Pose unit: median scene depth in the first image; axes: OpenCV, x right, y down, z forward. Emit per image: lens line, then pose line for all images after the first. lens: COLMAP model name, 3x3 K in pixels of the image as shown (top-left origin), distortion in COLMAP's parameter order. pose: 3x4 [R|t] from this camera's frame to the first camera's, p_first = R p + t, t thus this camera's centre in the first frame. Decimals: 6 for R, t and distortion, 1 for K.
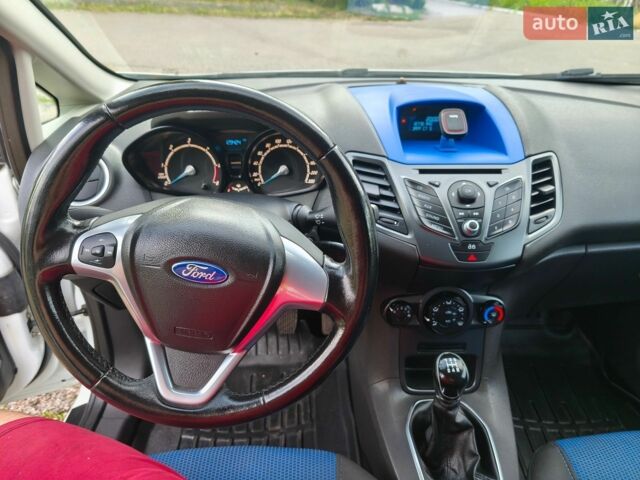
lens RADIAL K [[430.1, 0, 323.7], [0, 430.1, 236.3], [0, 0, 1]] dist [0.036185, -0.006652]
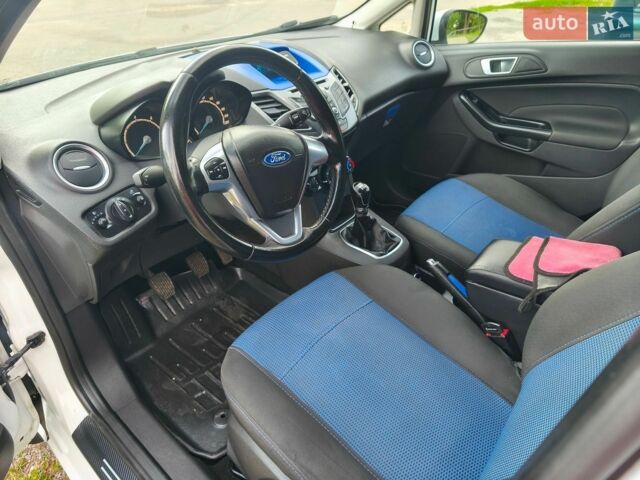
lens RADIAL K [[430.1, 0, 323.7], [0, 430.1, 236.3], [0, 0, 1]] dist [0.036185, -0.006652]
pose [[0.683592, -0.439821, 0.582460, -0.799794], [0.417322, 0.890254, 0.182457, 0.077096], [-0.598786, 0.118347, 0.792117, -0.251388]]
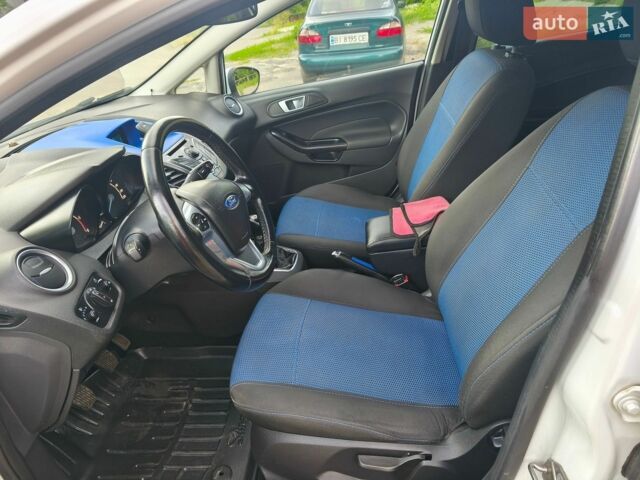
lens RADIAL K [[430.1, 0, 323.7], [0, 430.1, 236.3], [0, 0, 1]] dist [0.036185, -0.006652]
pose [[0.111672, -0.518886, 0.847518, -1.245548], [0.587309, 0.722430, 0.364916, -0.171334], [-0.801622, 0.457004, 0.385421, -0.009884]]
